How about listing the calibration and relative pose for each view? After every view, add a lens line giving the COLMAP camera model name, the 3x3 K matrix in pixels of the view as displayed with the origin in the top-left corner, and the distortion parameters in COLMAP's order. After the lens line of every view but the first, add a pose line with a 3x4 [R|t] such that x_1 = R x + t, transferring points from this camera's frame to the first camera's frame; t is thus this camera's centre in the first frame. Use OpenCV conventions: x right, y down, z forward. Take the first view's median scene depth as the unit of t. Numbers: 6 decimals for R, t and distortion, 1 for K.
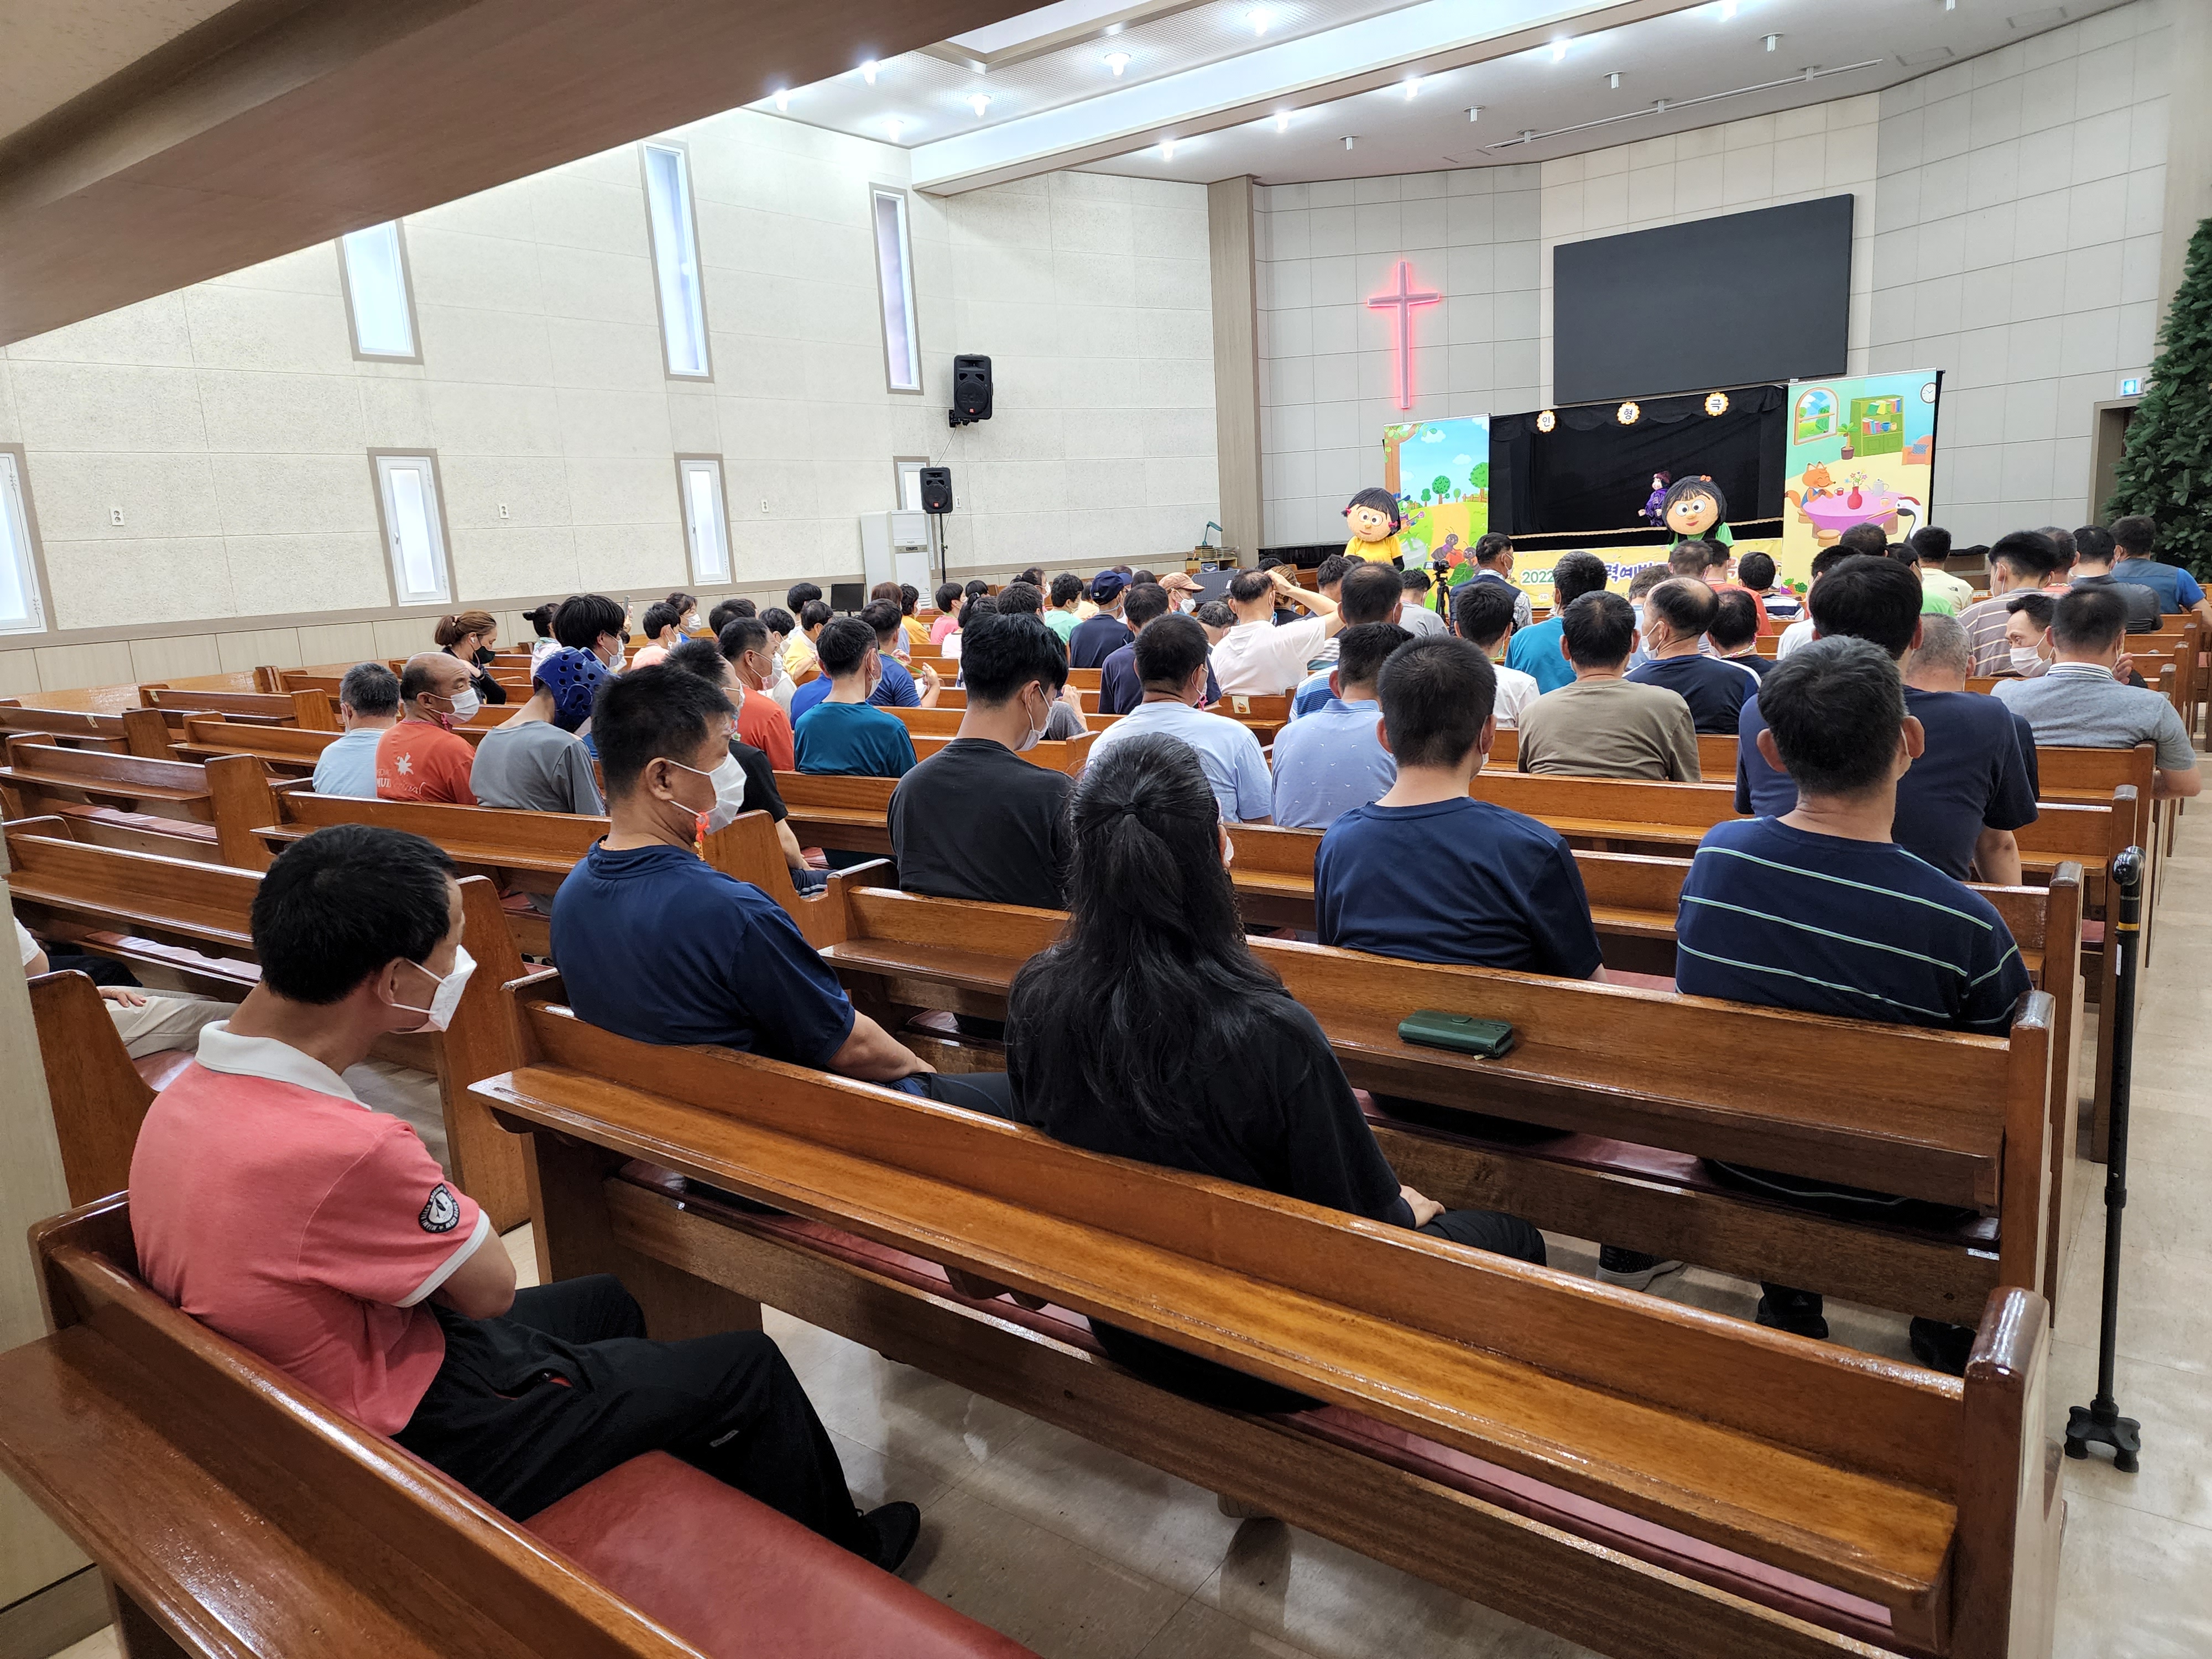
lens RADIAL K [[1494.1, 0, 1101.2], [0, 1494.1, 826.5], [0, 0, 1]] dist [0.090993, -0.080435]
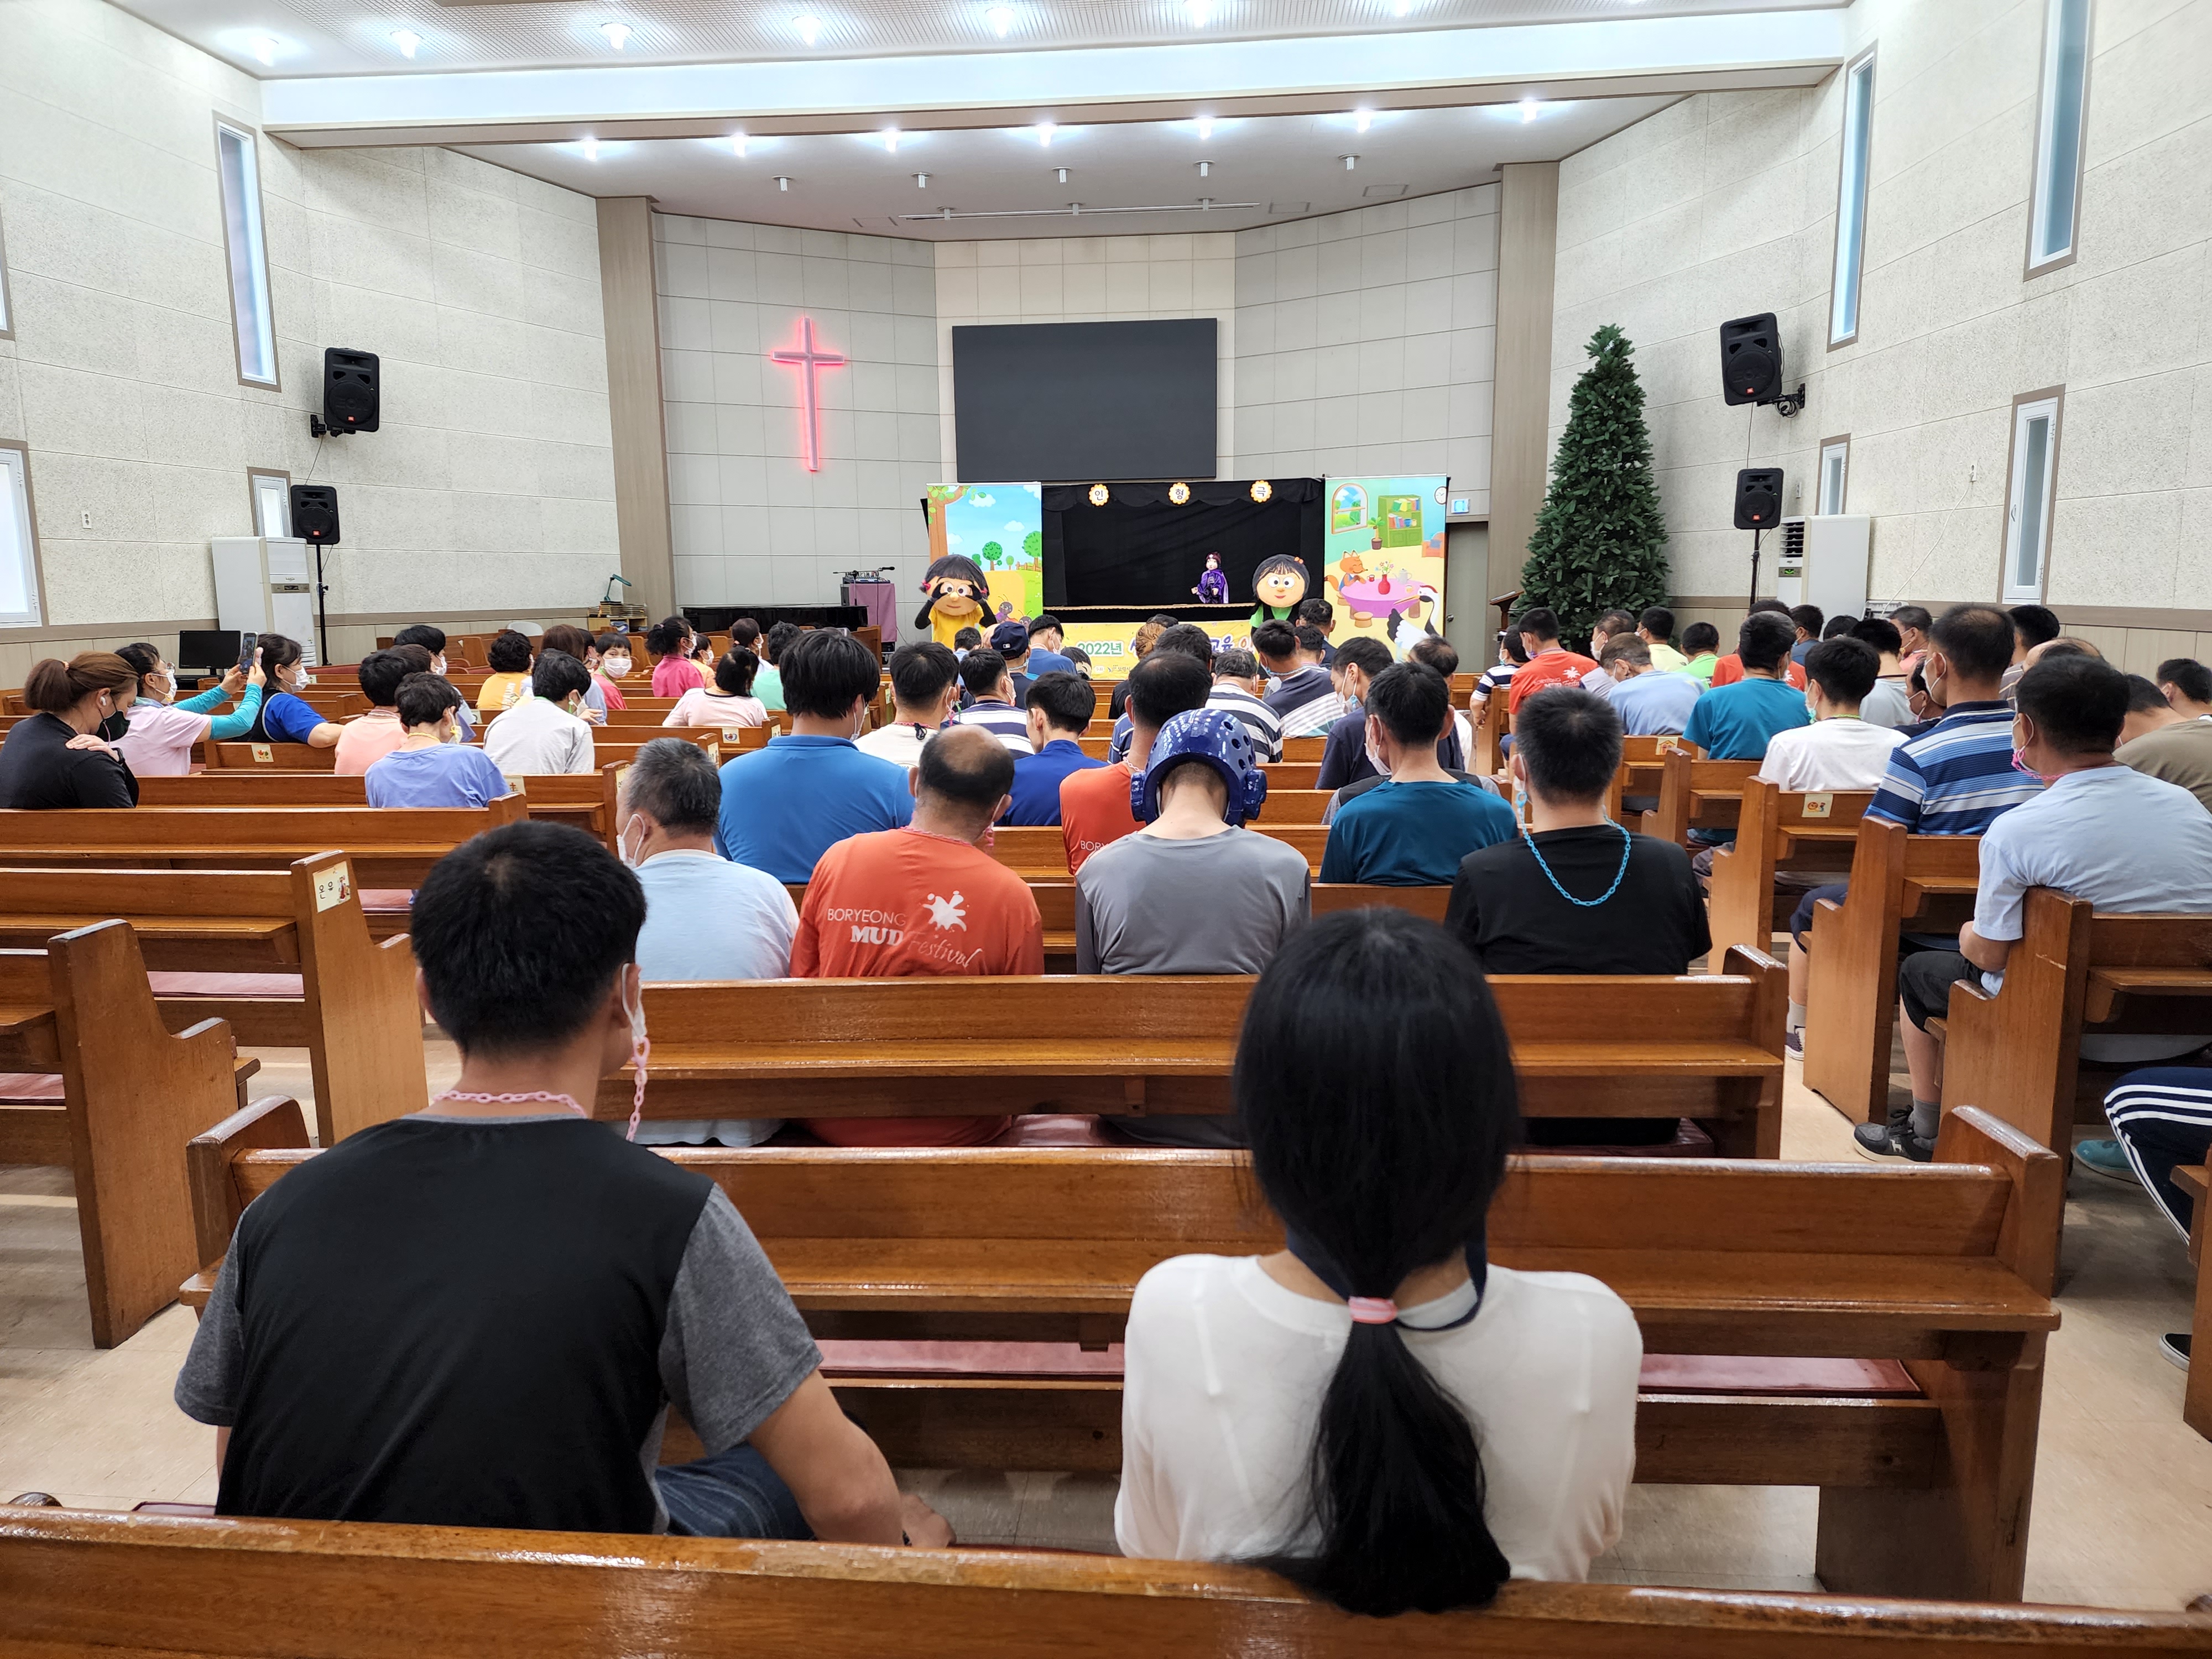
lens RADIAL K [[1494.1, 0, 1094.8], [0, 1494.1, 810.8], [0, 0, 1]] dist [0.090993, -0.080435]
pose [[0.844169, -0.035358, 0.534910, -0.236925], [0.067215, 0.996929, -0.040179, -0.017565], [-0.531846, 0.069872, 0.843953, 0.167705]]
